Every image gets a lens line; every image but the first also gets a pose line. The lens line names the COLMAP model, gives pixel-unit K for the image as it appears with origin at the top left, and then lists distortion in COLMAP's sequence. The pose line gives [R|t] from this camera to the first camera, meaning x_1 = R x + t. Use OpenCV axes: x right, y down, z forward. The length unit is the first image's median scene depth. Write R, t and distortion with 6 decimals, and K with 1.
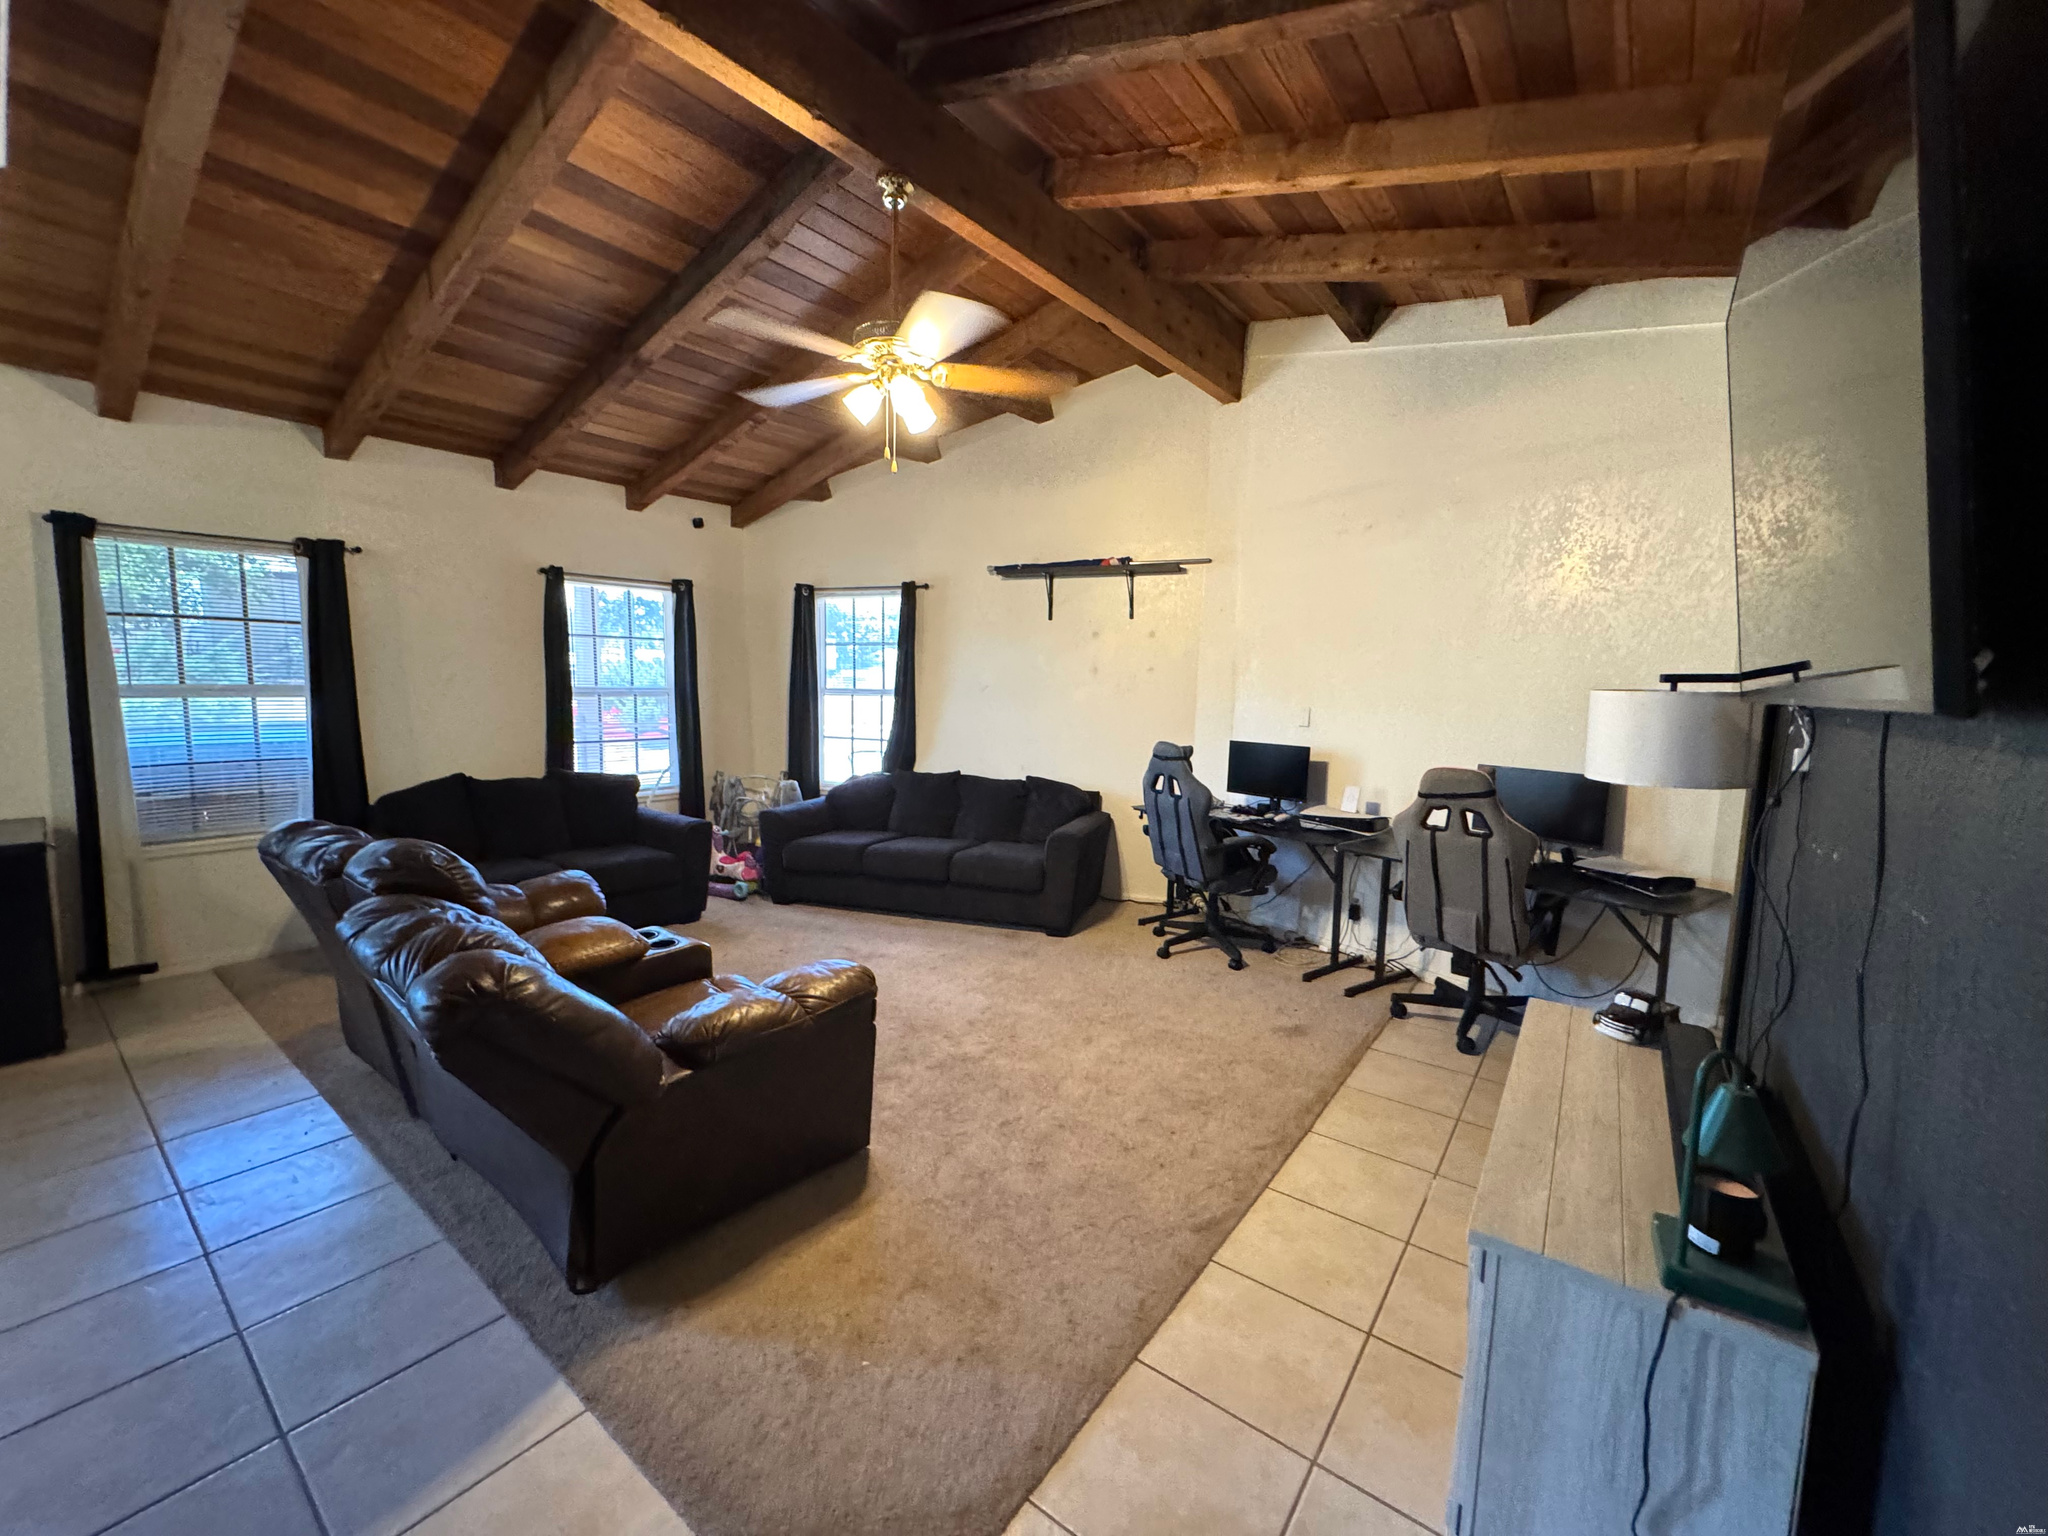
lens RADIAL K [[817.5, 0, 1027.8], [0, 817.5, 776.7], [0, 0, 1]] dist [-0.001754, -0.000281]
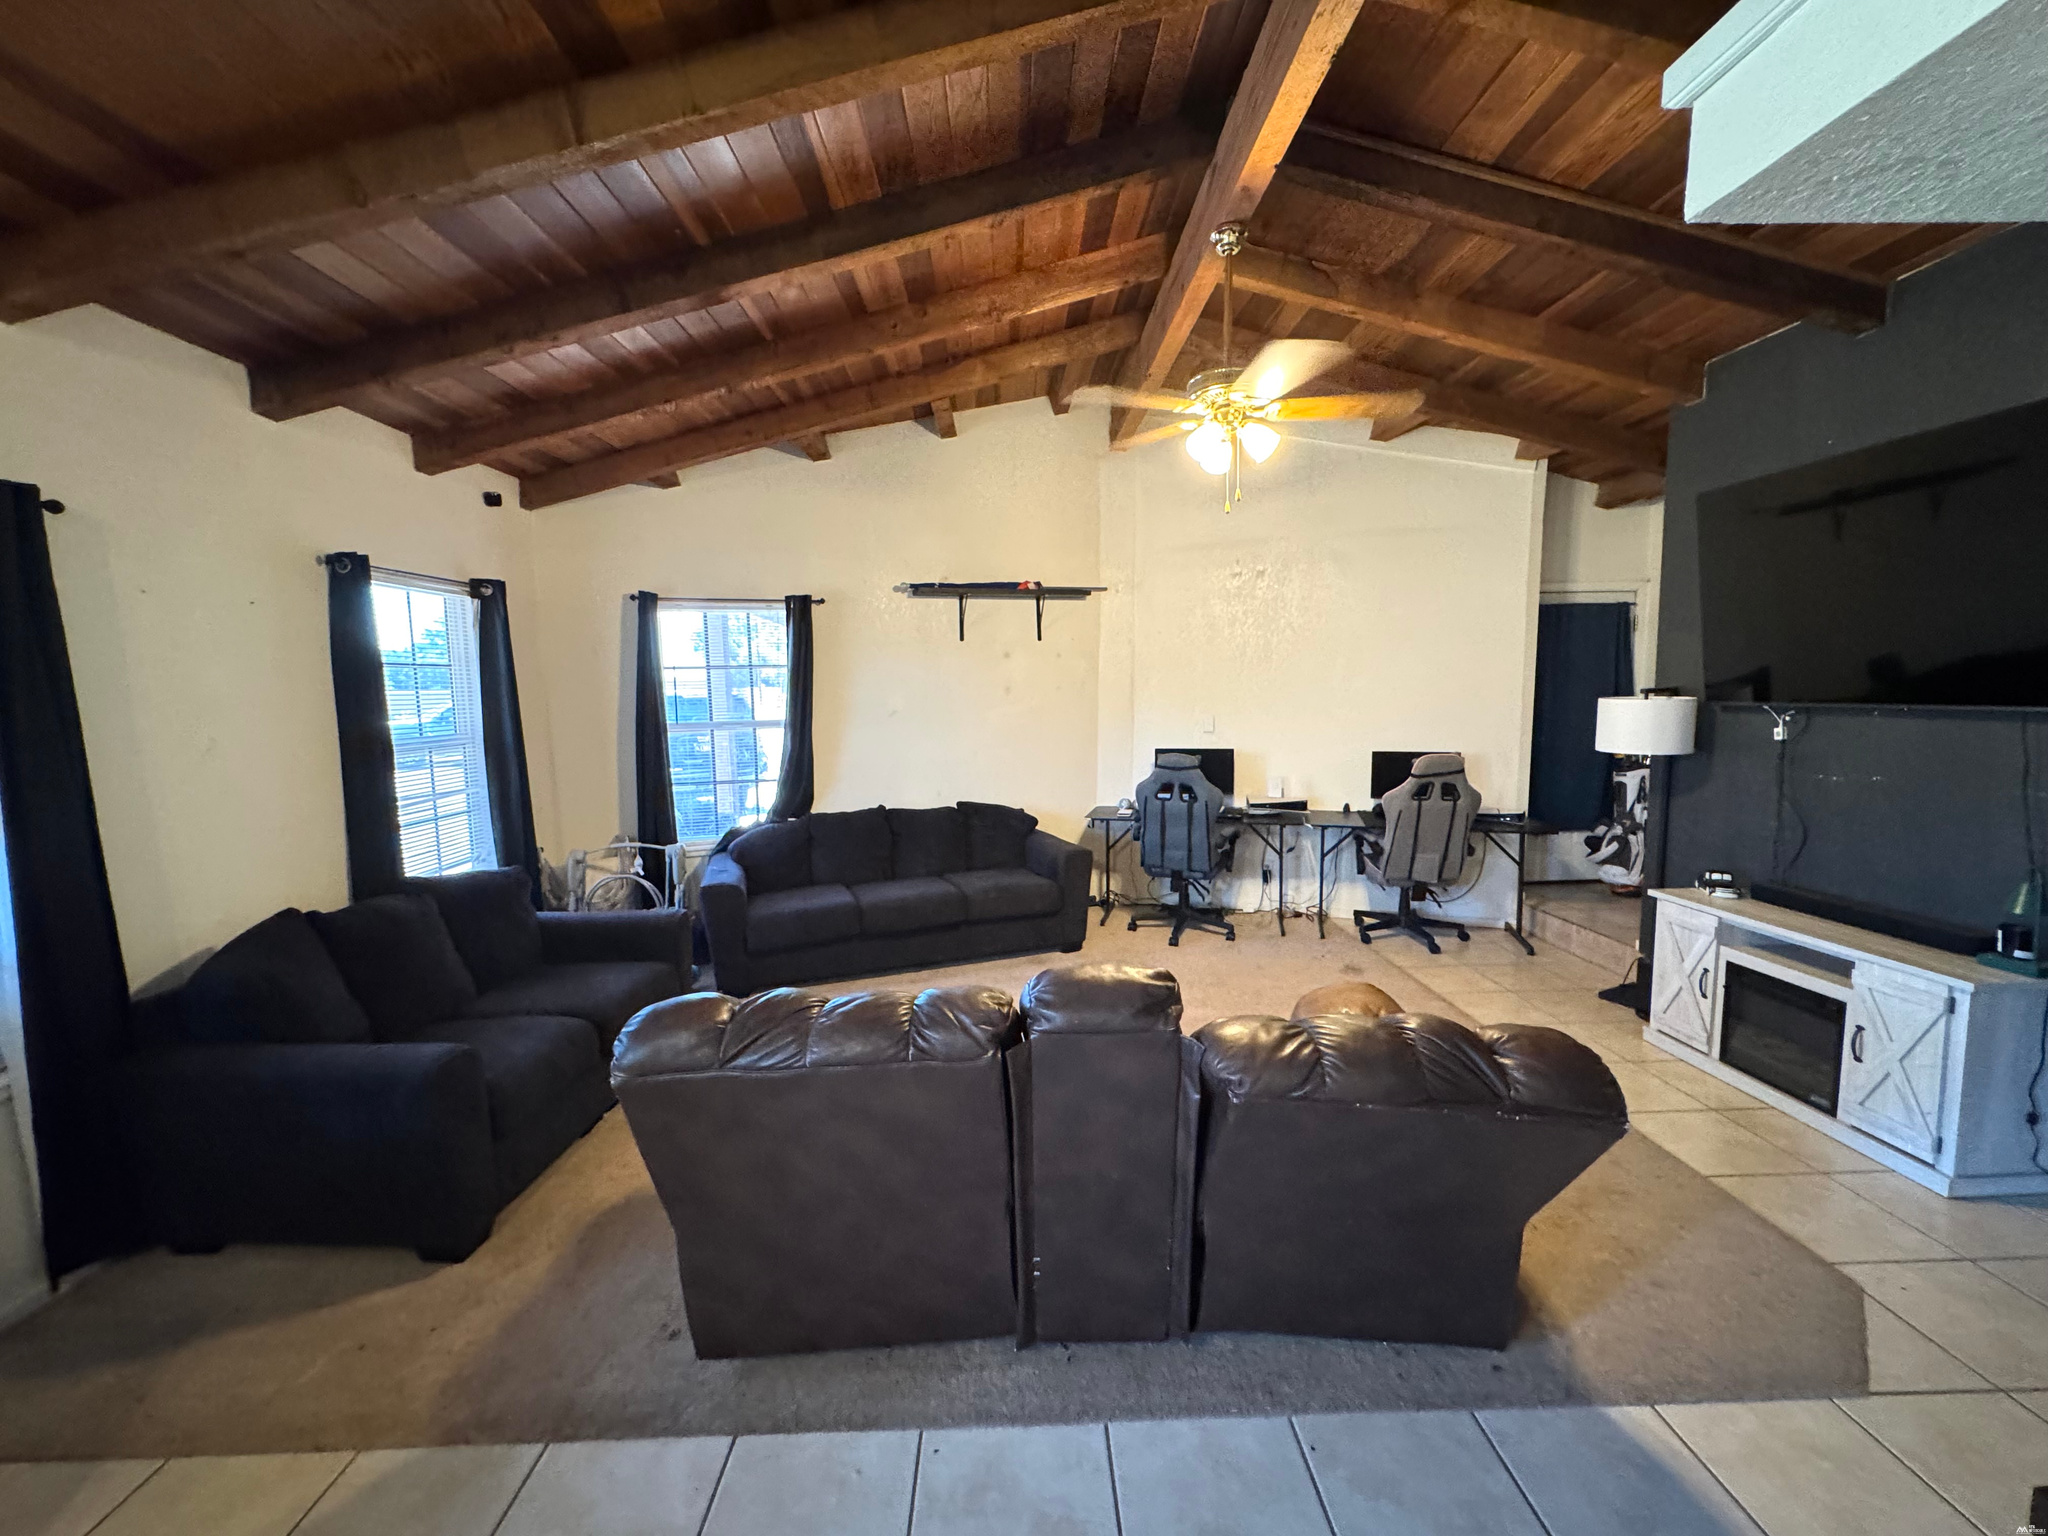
lens RADIAL K [[817.5, 0, 1034.7], [0, 817.5, 771.0], [0, 0, 1]] dist [-0.001754, -0.000281]
pose [[0.782625, -0.094478, 0.615283, -0.526555], [0.102660, 0.994471, 0.022122, -0.049644], [-0.613971, 0.045851, 0.787996, 0.183881]]
